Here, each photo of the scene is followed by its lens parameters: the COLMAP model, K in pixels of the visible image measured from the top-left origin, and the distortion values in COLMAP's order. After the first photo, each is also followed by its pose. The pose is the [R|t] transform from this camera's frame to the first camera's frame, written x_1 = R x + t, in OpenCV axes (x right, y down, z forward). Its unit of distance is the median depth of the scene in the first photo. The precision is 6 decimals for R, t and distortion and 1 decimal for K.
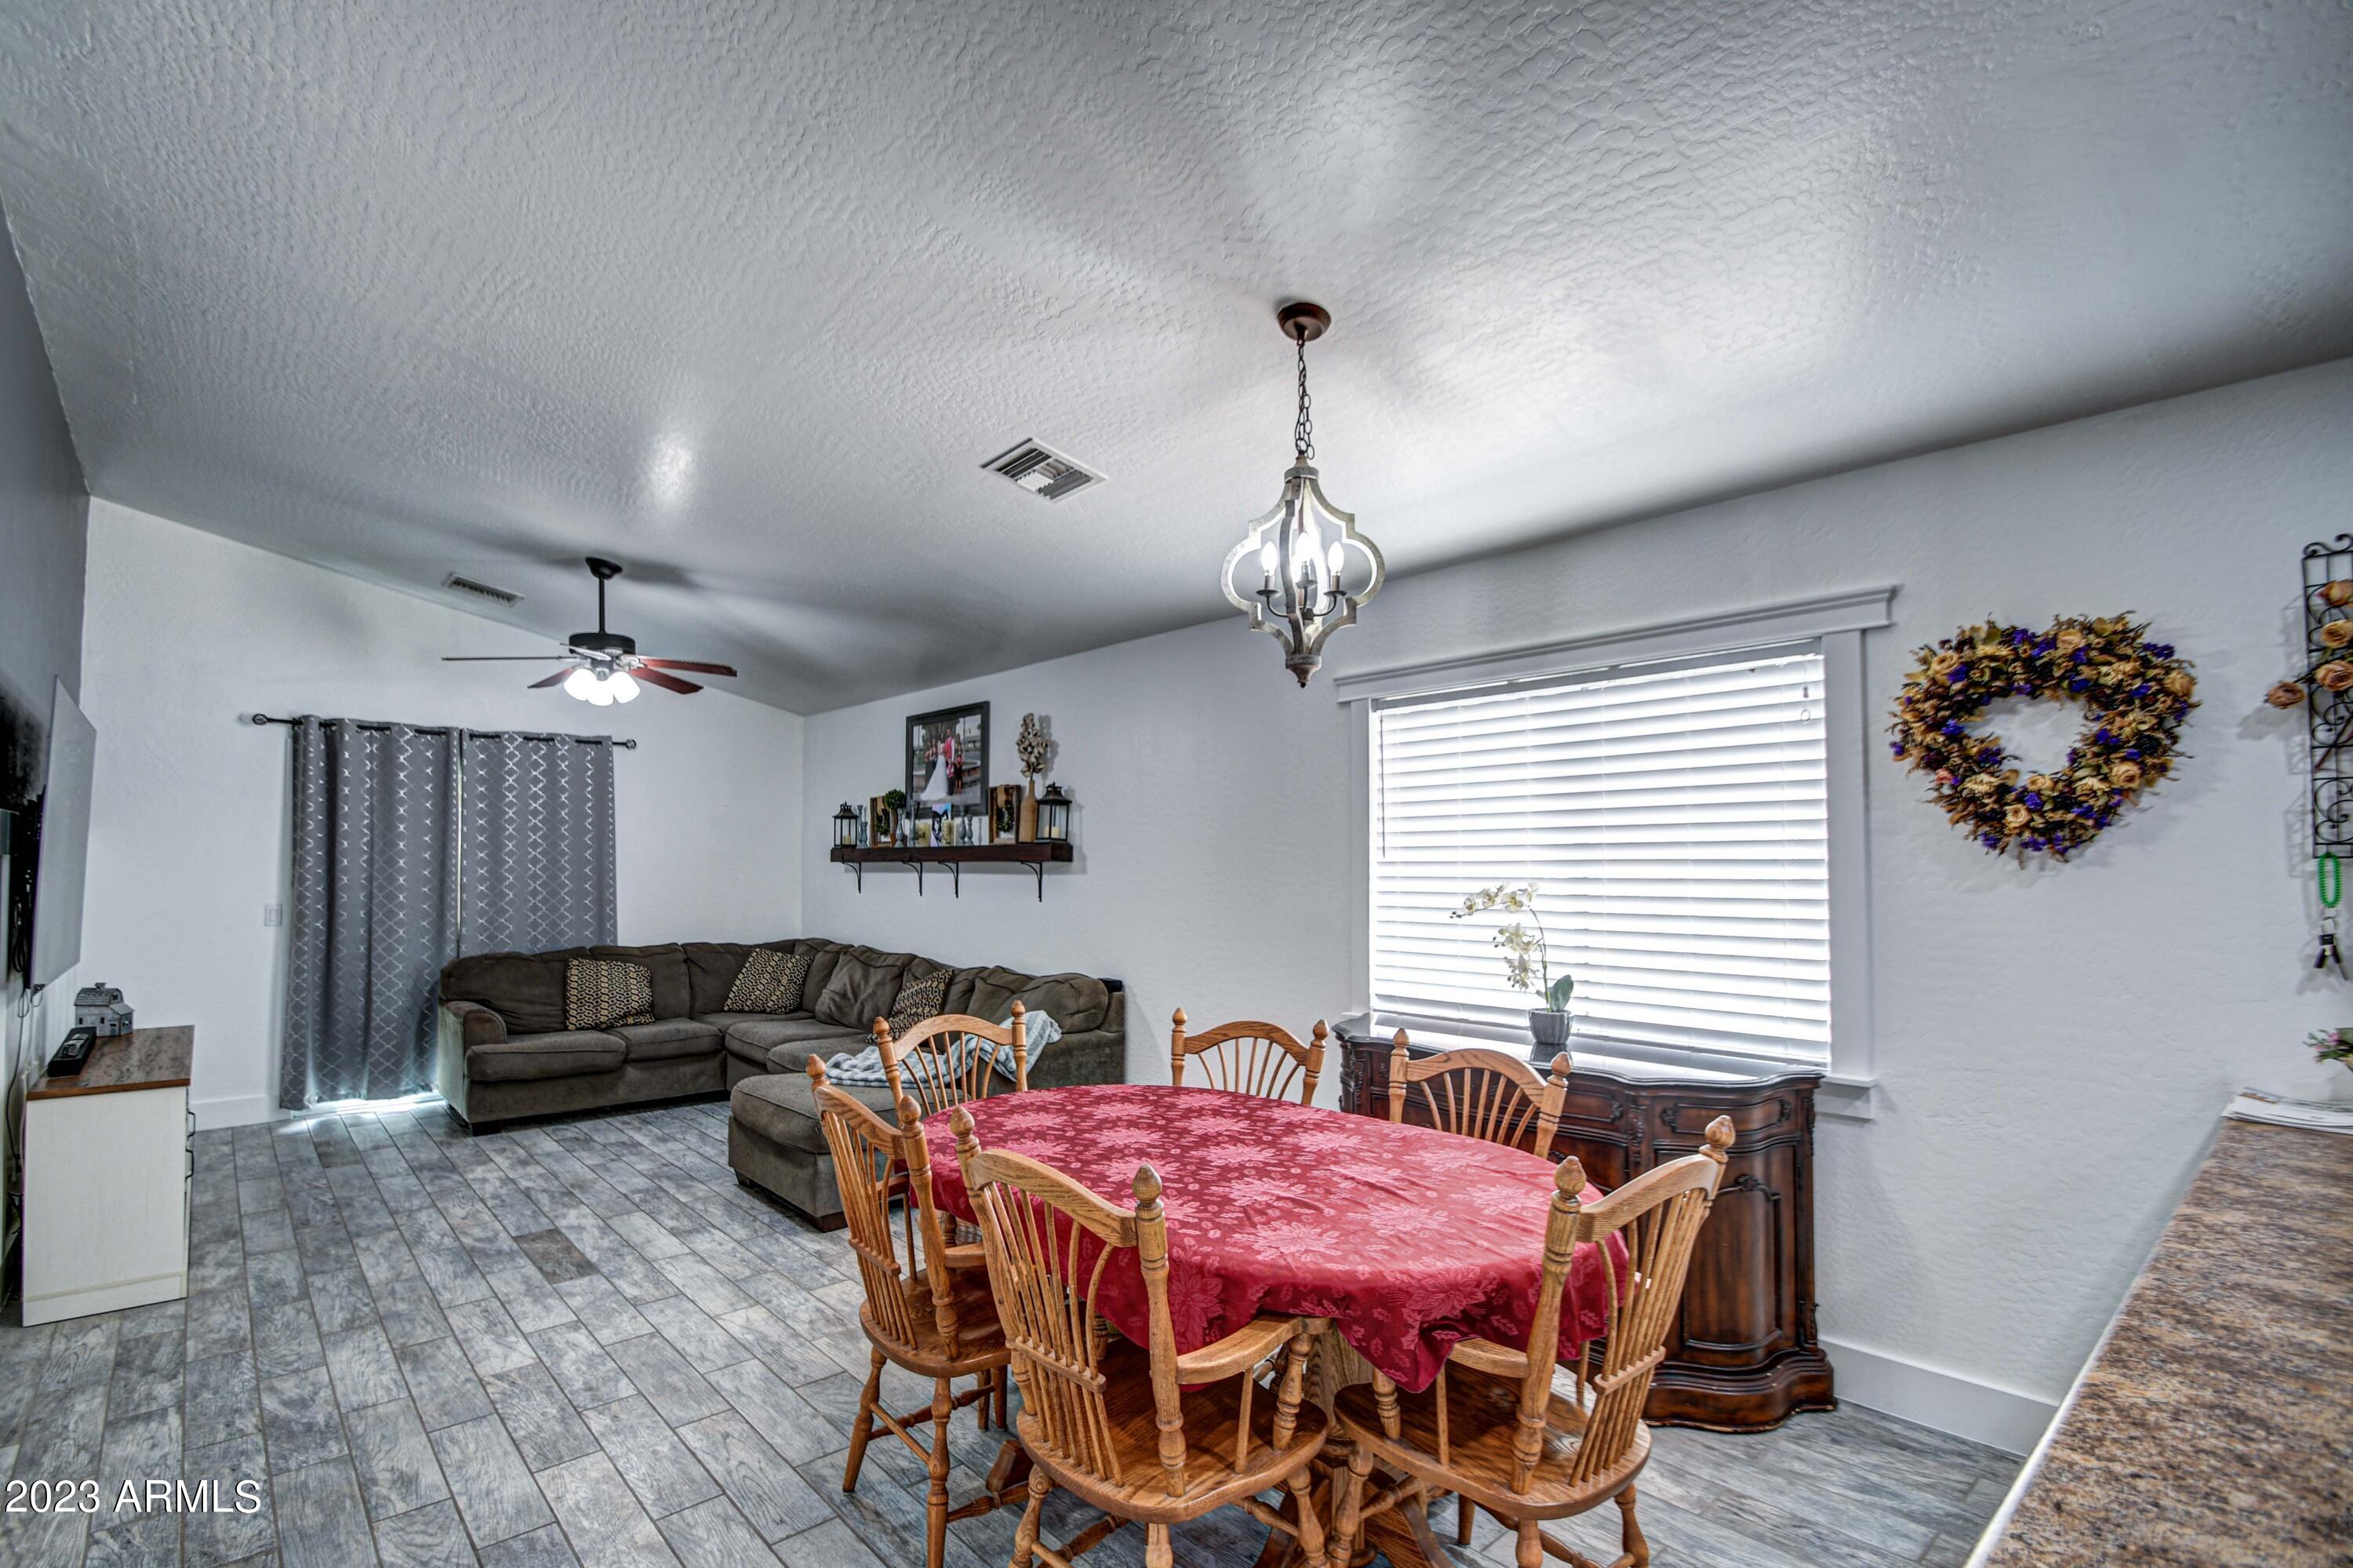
lens RADIAL K [[1059.4, 0, 1131.0], [0, 1059.4, 835.6], [0, 0, 1]] dist [0.007300, -0.010044]
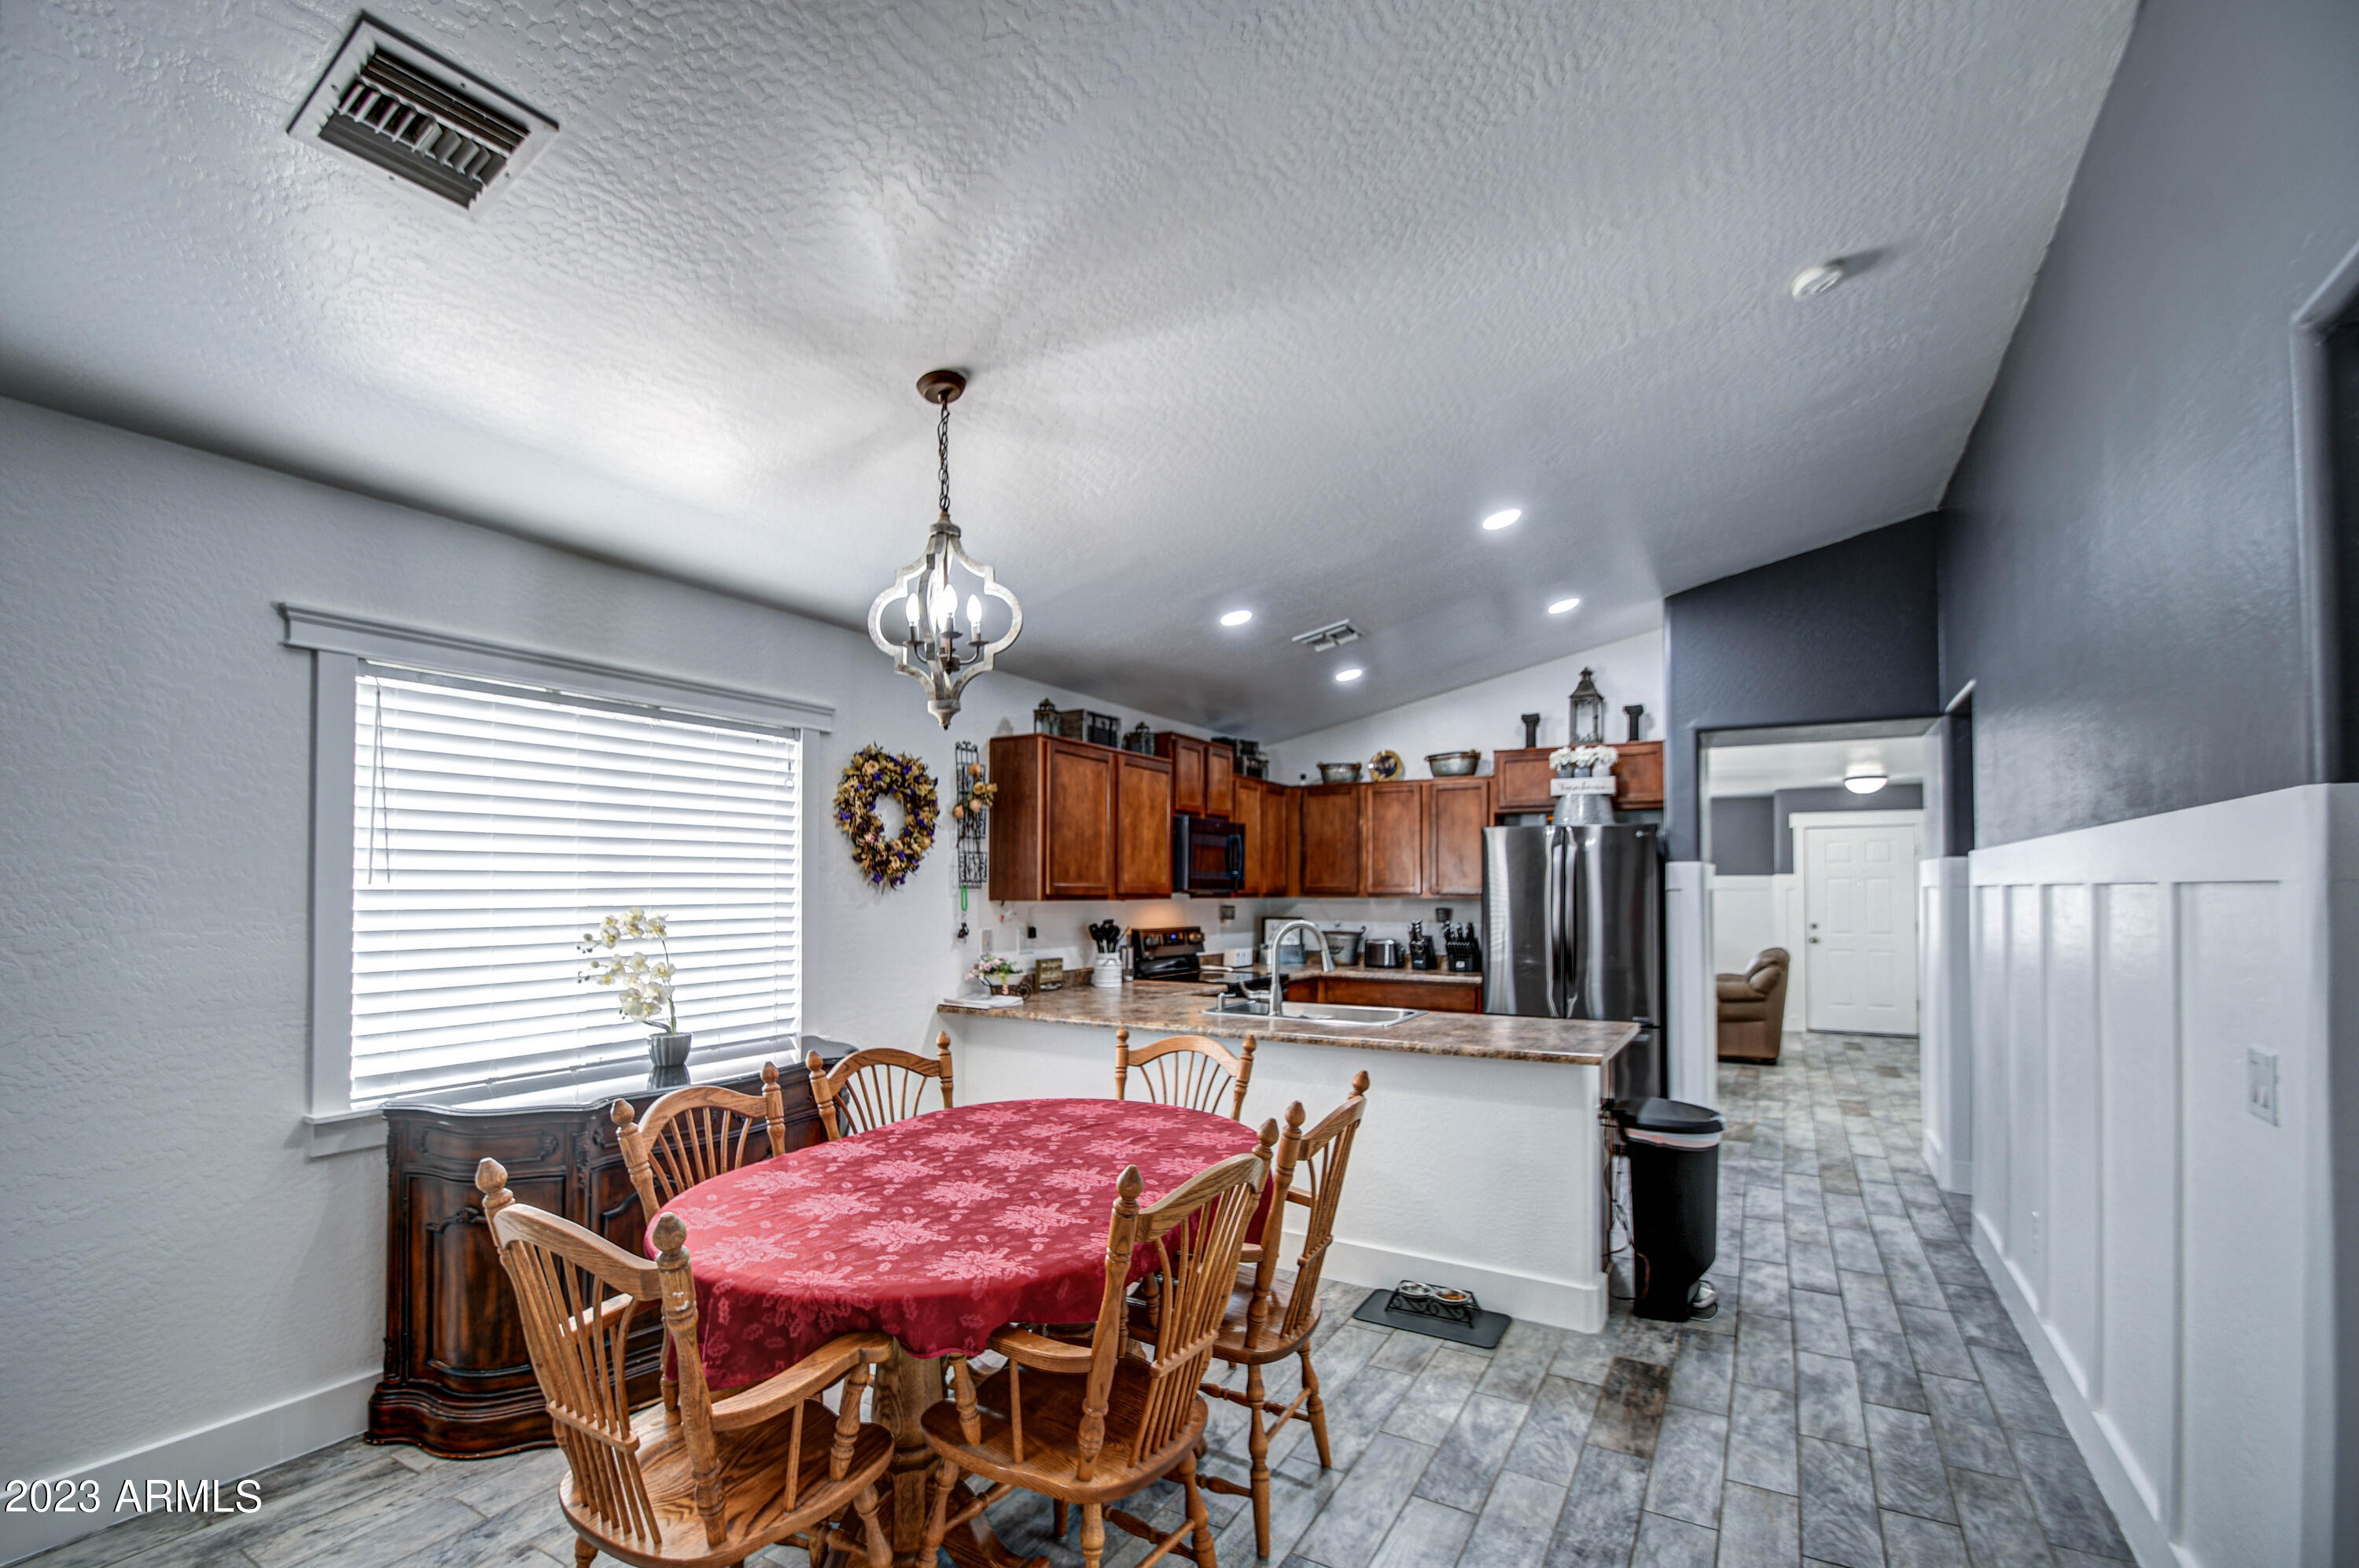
lens RADIAL K [[1062.1, 0, 1098.4], [0, 1062.1, 870.5], [0, 0, 1]] dist [0.007300, -0.010044]
pose [[-0.276246, 0.015612, 0.960960, -0.477922], [-0.023967, 0.999445, -0.023127, 0.013549], [-0.960788, -0.029420, -0.275718, 0.597469]]
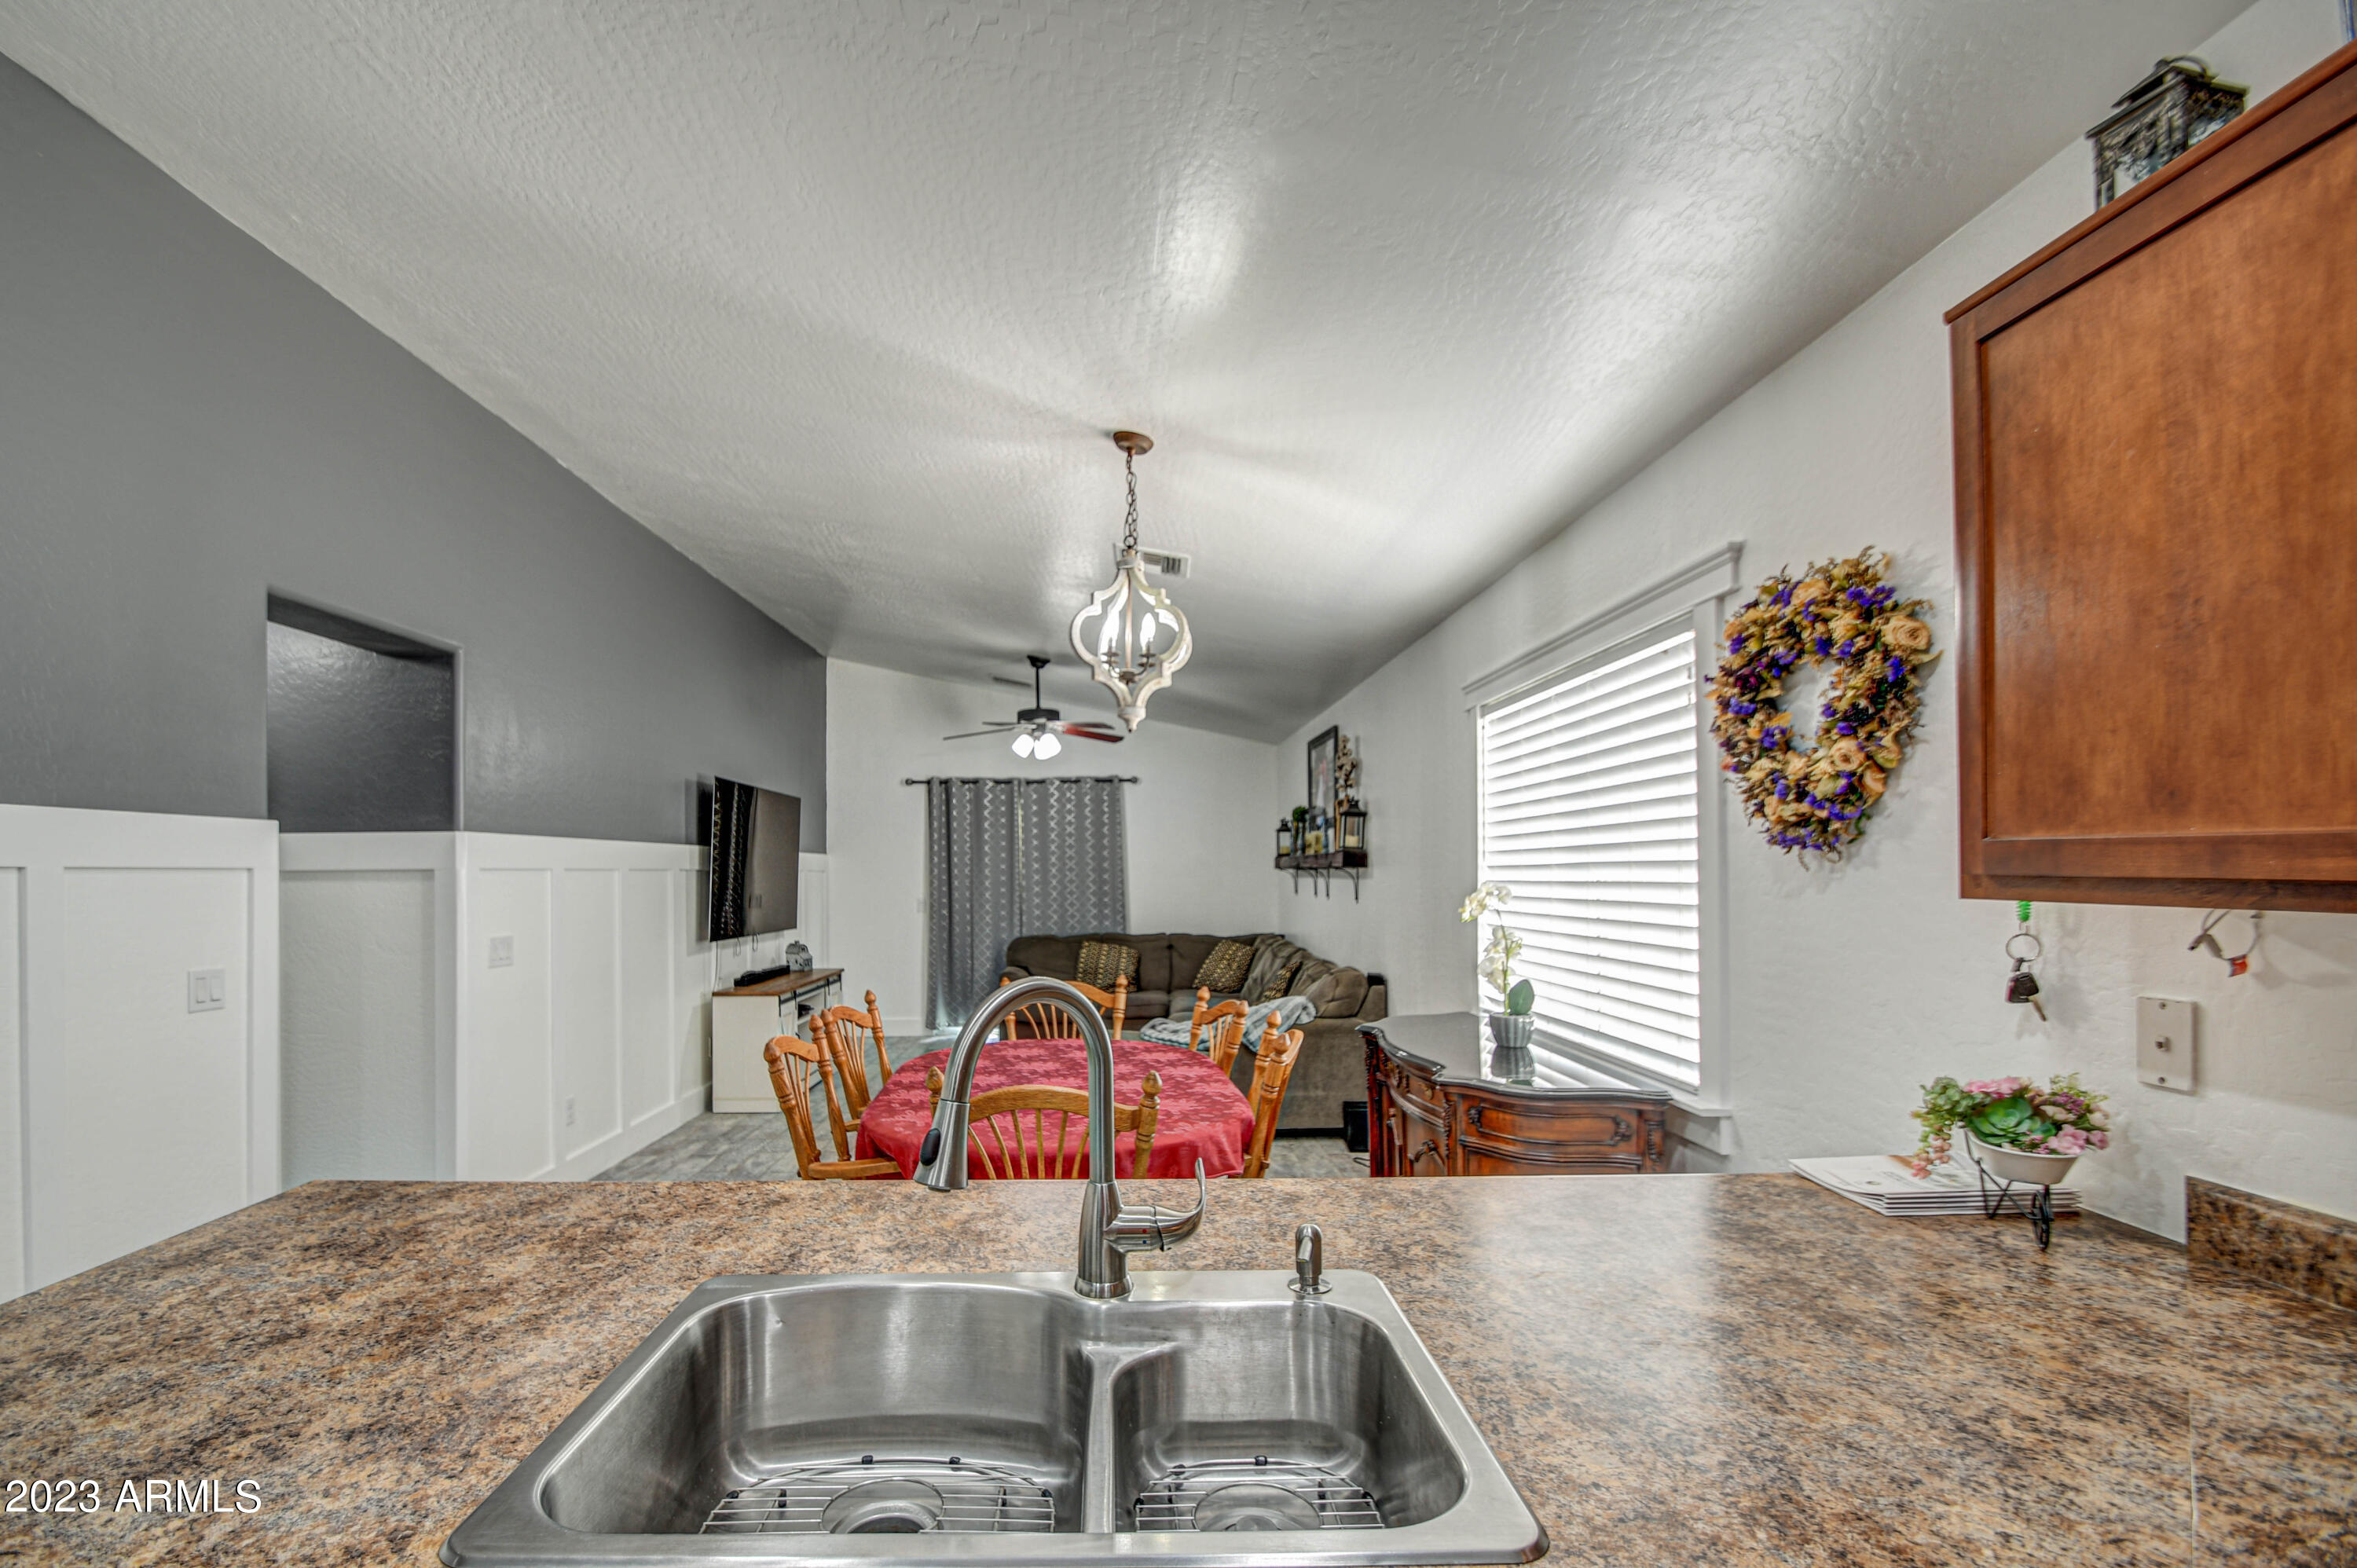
lens RADIAL K [[1061.1, 0, 1124.2], [0, 1061.1, 863.2], [0, 0, 1]] dist [0.007300, -0.010044]
pose [[0.753156, -0.009509, -0.657773, 0.520734], [0.022128, 0.999696, 0.010886, 0.002635], [0.657469, -0.022754, 0.753138, 0.009573]]
